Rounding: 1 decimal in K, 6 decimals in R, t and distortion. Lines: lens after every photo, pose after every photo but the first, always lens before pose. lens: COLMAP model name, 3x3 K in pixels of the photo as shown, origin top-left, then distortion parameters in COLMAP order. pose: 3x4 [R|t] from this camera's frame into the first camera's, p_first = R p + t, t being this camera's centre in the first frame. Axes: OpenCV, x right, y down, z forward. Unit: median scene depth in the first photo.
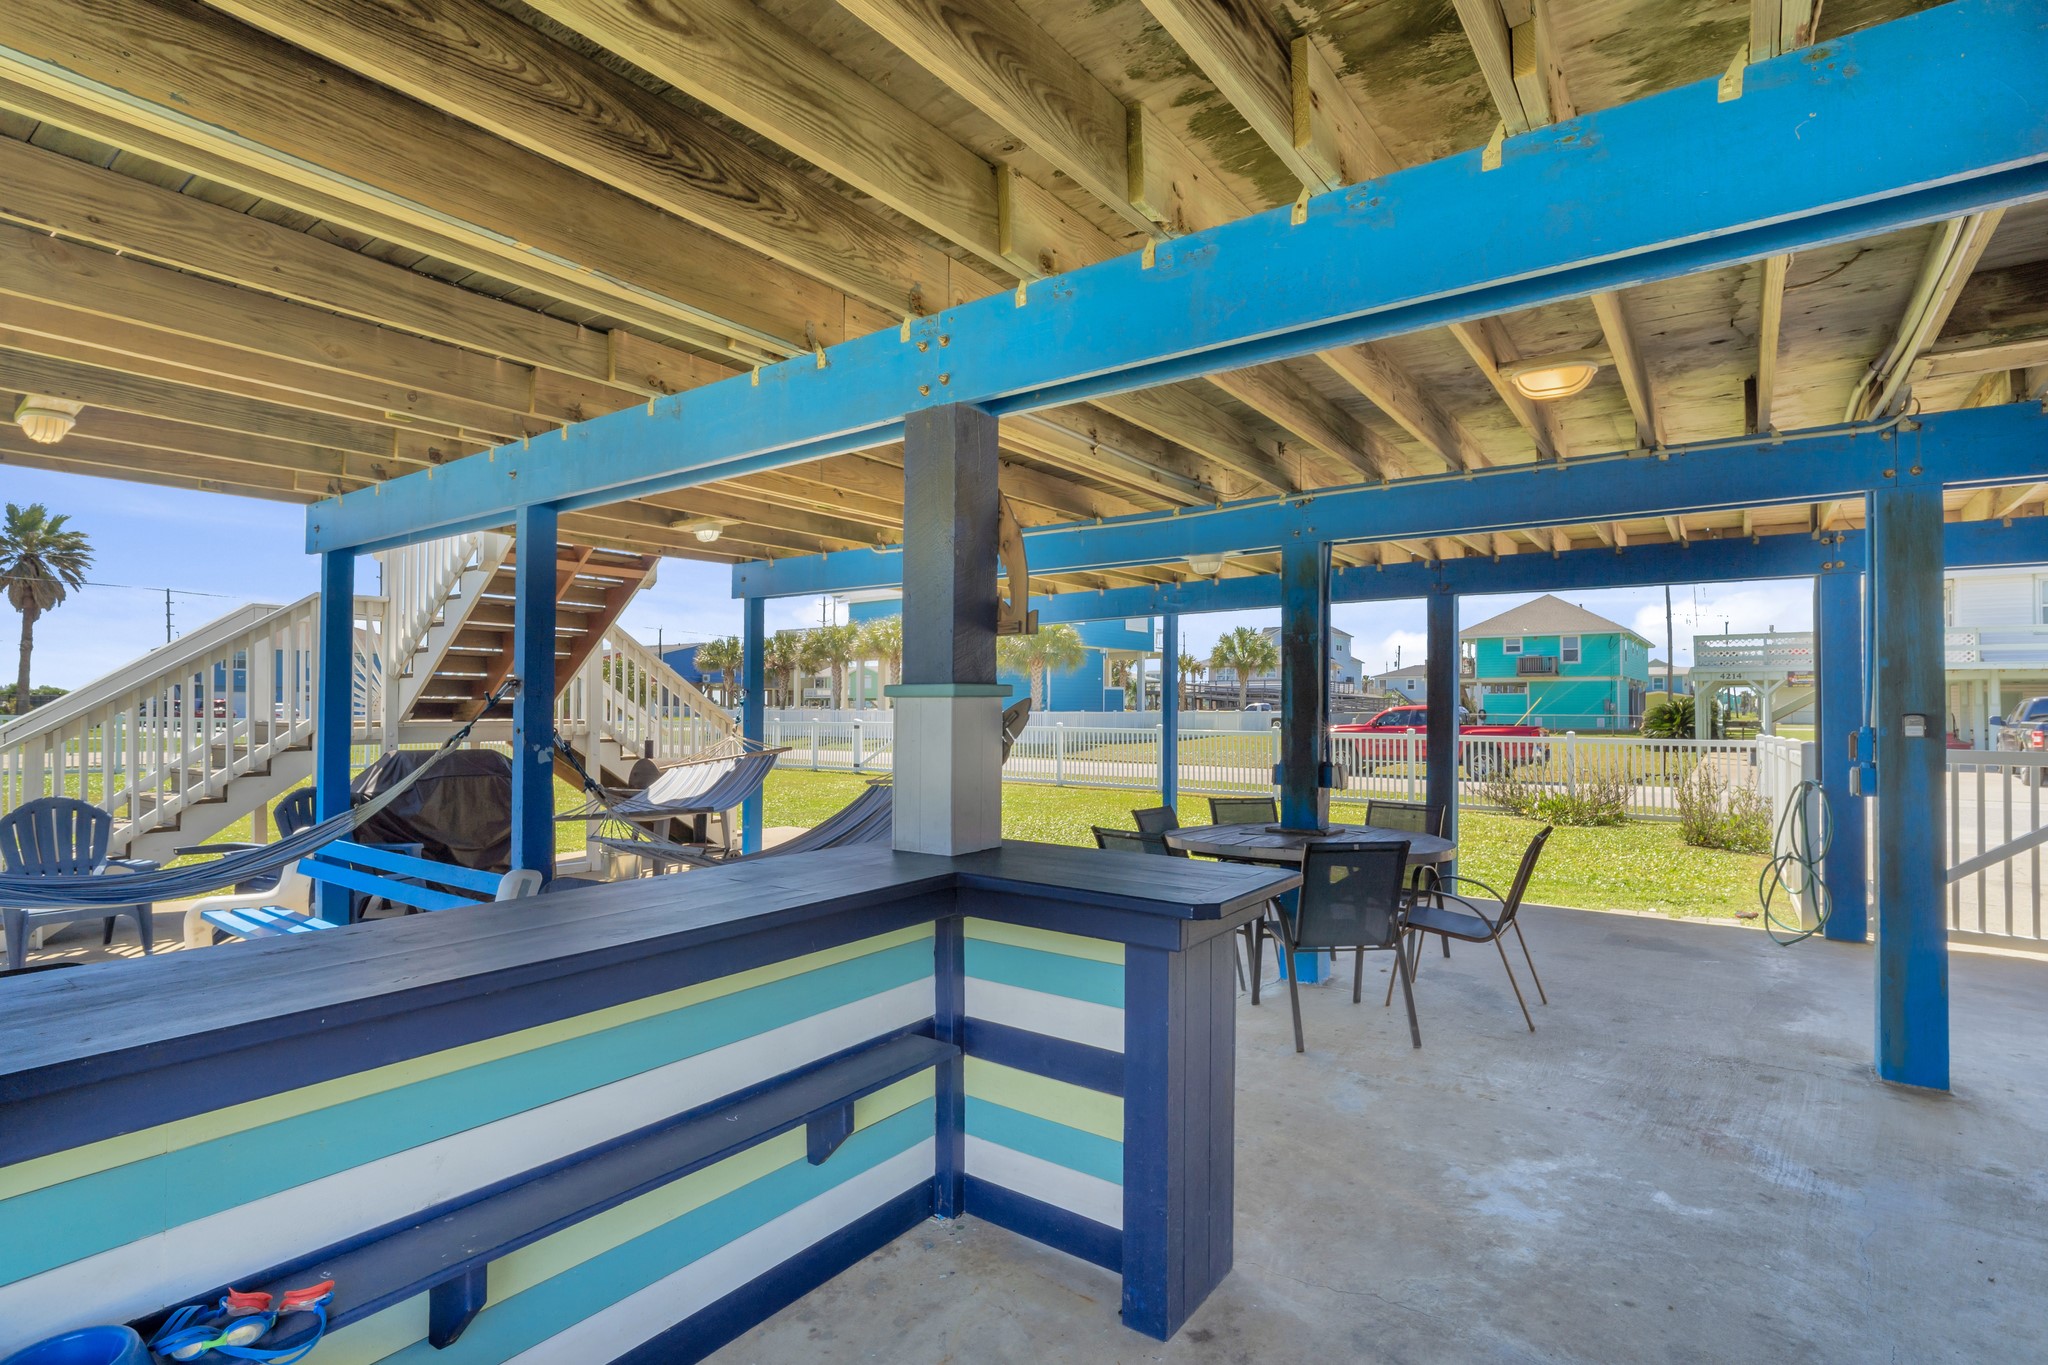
lens RADIAL K [[968.5, 0, 1024.0], [0, 968.5, 682.5], [0, 0, 1]] dist [-0.016280, -0.000224]
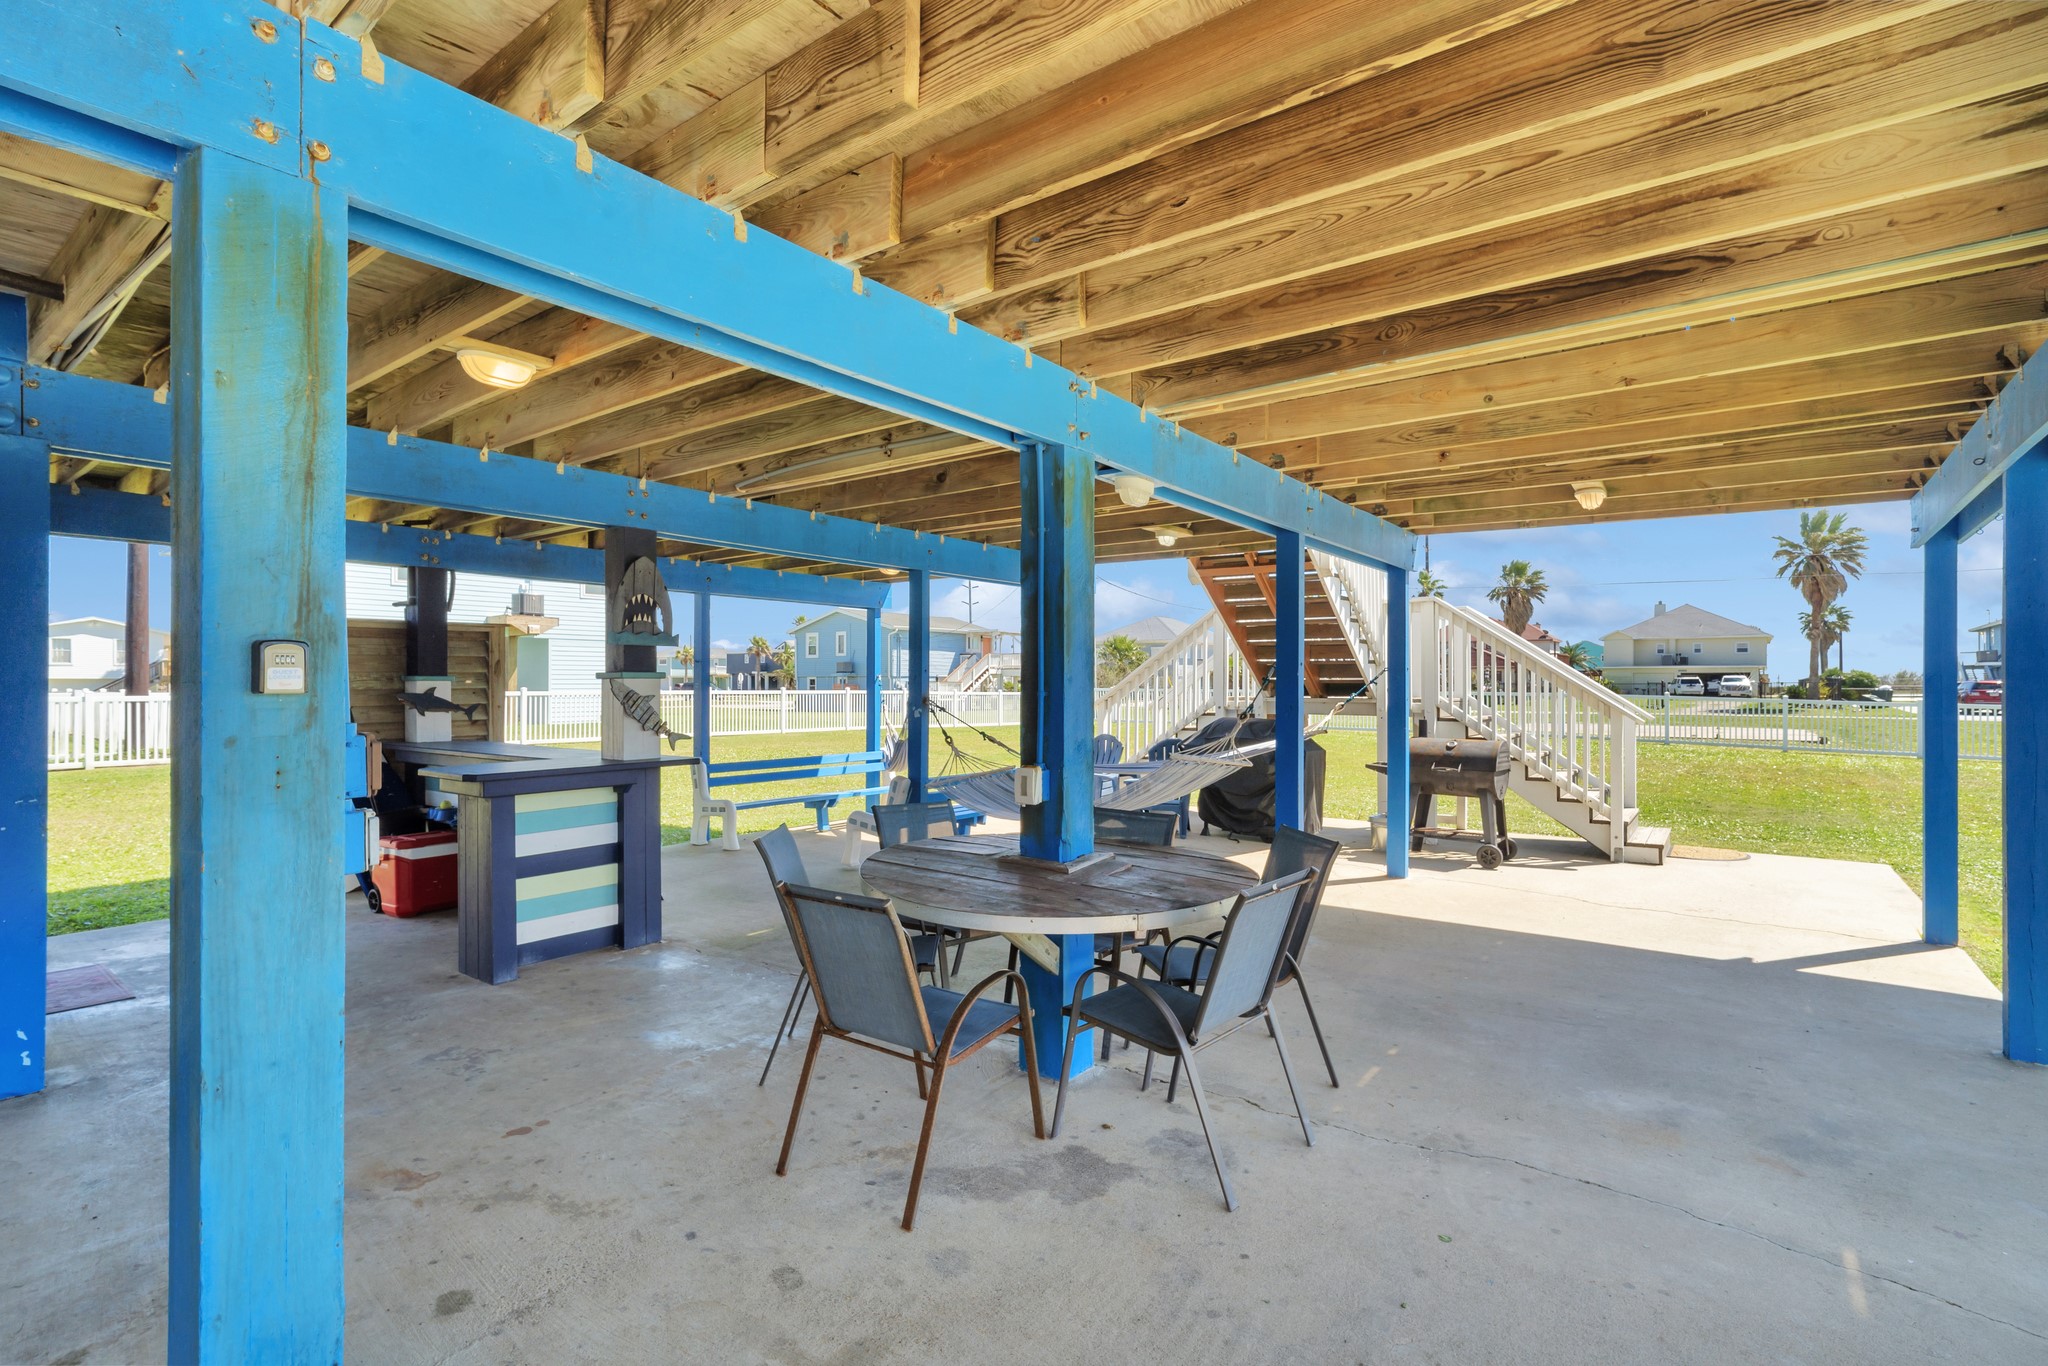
lens RADIAL K [[979.3, 0, 1060.9], [0, 979.3, 689.9], [0, 0, 1]] dist [-0.003502, -0.000154]
pose [[0.004284, 0.005684, -0.999975, 0.125437], [0.019589, 0.999791, 0.005767, 0.002736], [0.999799, -0.019613, 0.004172, 0.124827]]
